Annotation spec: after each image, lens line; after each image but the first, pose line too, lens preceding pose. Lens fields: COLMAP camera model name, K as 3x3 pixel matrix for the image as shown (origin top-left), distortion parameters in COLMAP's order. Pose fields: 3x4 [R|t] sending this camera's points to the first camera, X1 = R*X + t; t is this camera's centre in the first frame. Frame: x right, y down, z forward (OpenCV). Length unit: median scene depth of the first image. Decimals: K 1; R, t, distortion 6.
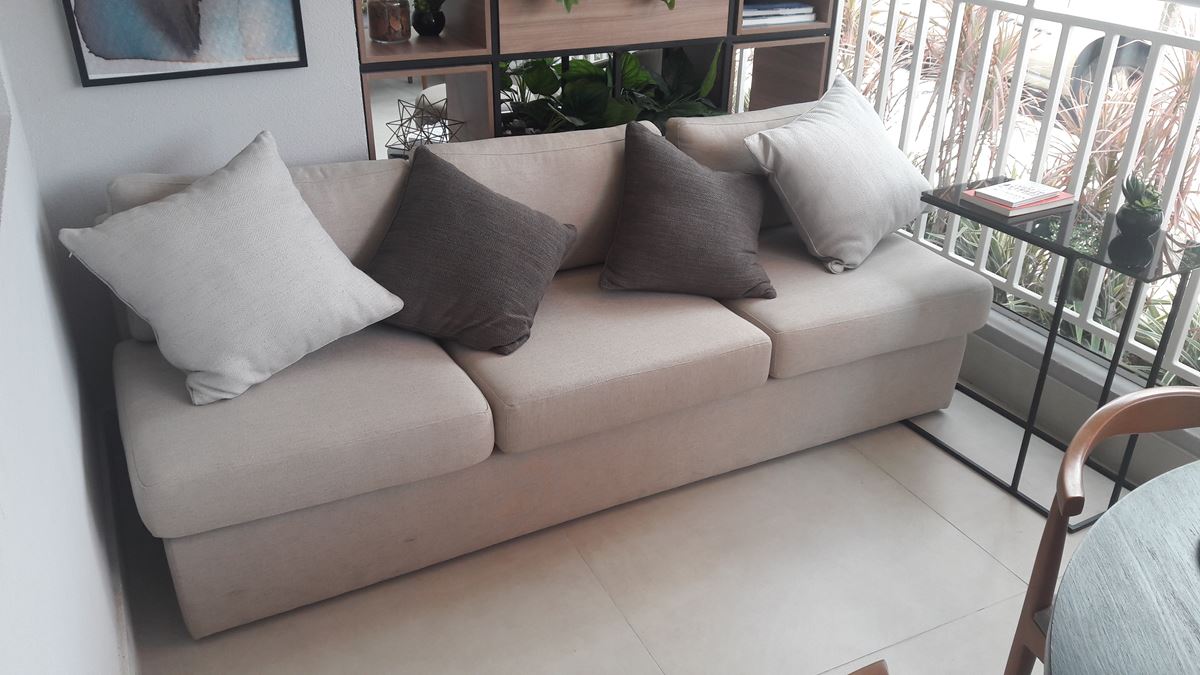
lens RADIAL K [[999.2, 0, 603.0], [0, 999.2, 339.2], [0, 0, 1]] dist [-0.002966, -0.013107]
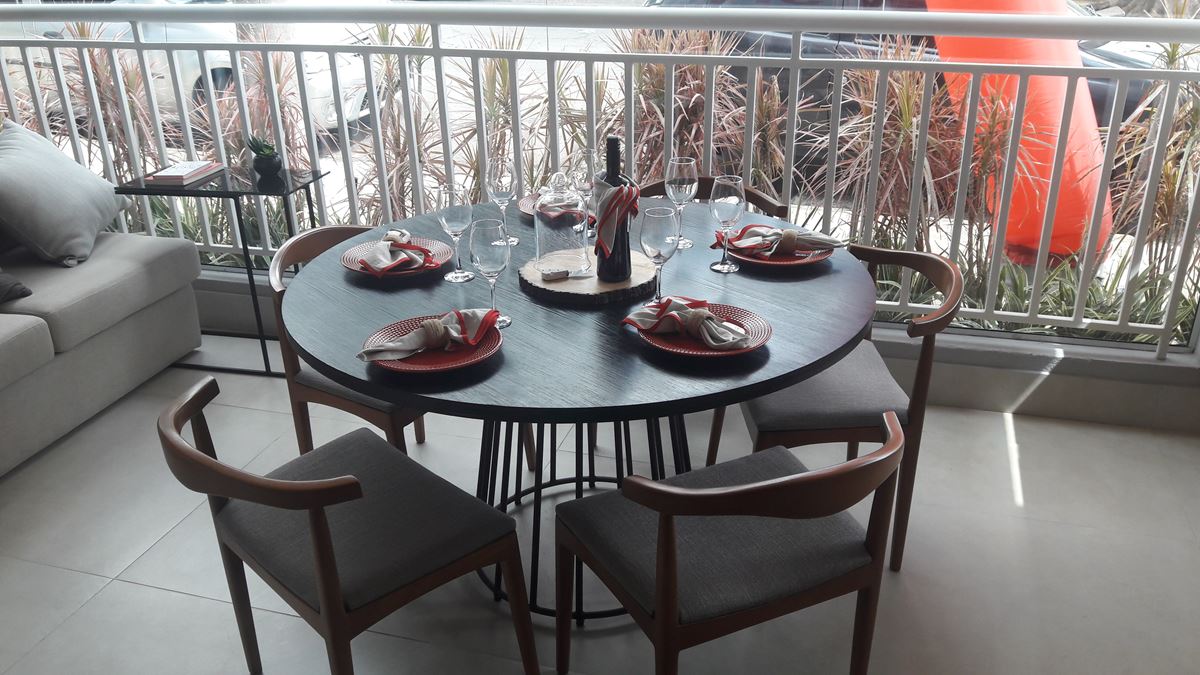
lens RADIAL K [[999.2, 0, 599.8], [0, 999.2, 336.6], [0, 0, 1]] dist [-0.002966, -0.013107]
pose [[0.675624, -0.329906, 0.659314, -0.174878], [0.377507, 0.922966, 0.074987, 0.171544], [-0.633262, 0.198233, 0.748119, -0.338481]]
